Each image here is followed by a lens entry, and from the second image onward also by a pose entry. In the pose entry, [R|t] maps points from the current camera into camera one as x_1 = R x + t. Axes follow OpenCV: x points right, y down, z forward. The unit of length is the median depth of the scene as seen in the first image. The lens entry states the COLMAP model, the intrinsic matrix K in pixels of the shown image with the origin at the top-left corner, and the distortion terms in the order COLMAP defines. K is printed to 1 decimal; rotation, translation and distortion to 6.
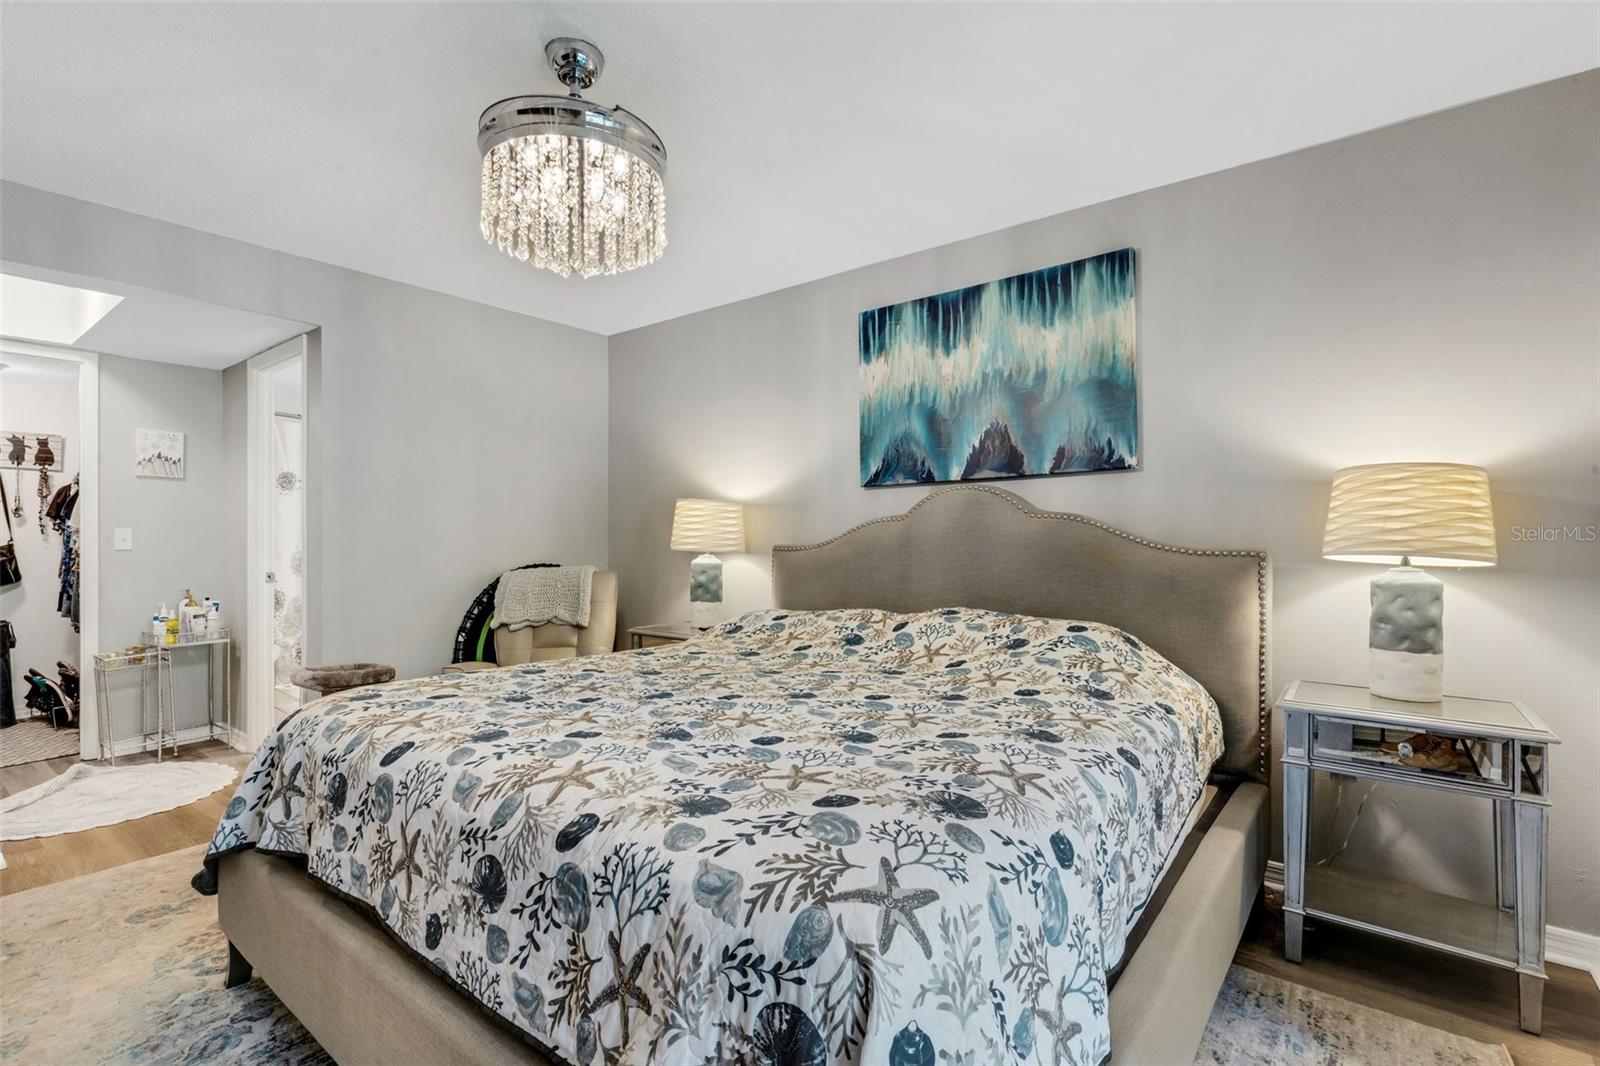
lens RADIAL K [[723.4, 0, 806.0], [0, 723.4, 535.3], [0, 0, 1]] dist [-0.000108, -0.000434]
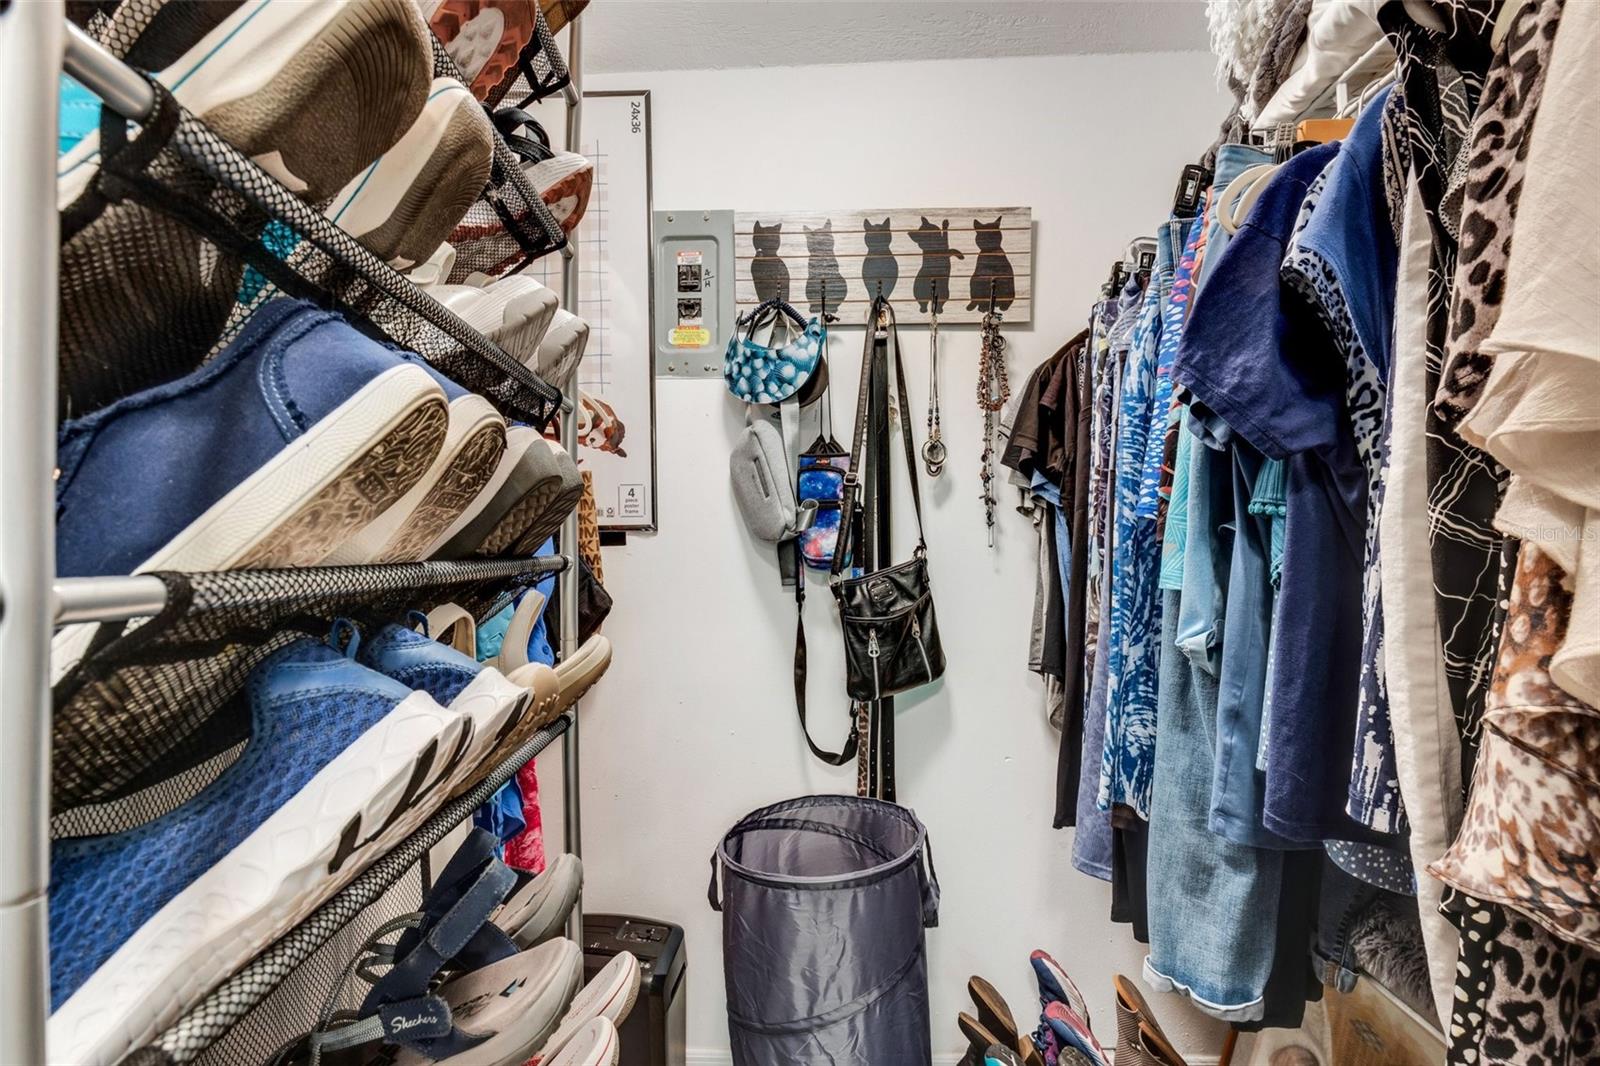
lens RADIAL K [[723.4, 0, 791.9], [0, 723.4, 543.6], [0, 0, 1]] dist [-0.000108, -0.000434]
pose [[0.574233, 0.004250, -0.818681, -0.858920], [0.003682, 0.999963, 0.007774, 0.002825], [0.818684, -0.007479, 0.574196, 0.759340]]
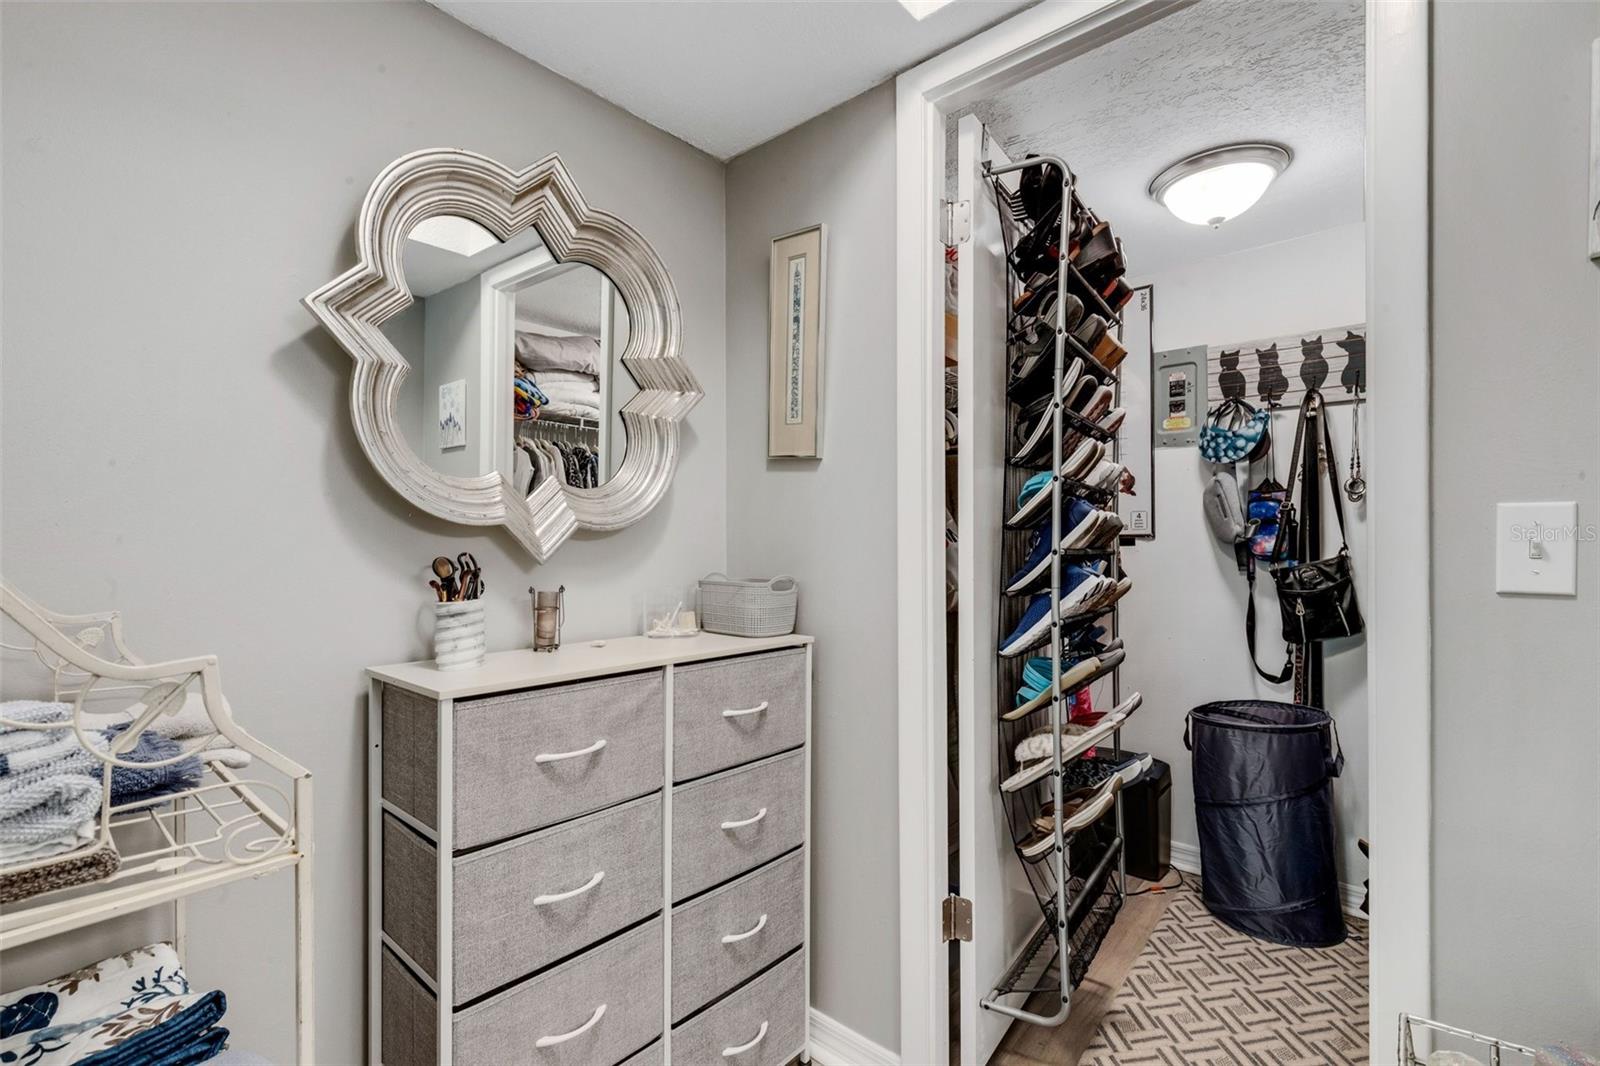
lens RADIAL K [[723.4, 0, 785.2], [0, 723.4, 547.9], [0, 0, 1]] dist [-0.000108, -0.000434]
pose [[-0.057563, 0.006001, -0.998324, -0.580534], [0.000799, 0.999982, 0.005965, 0.003818], [0.998342, -0.000455, -0.057566, 0.641179]]
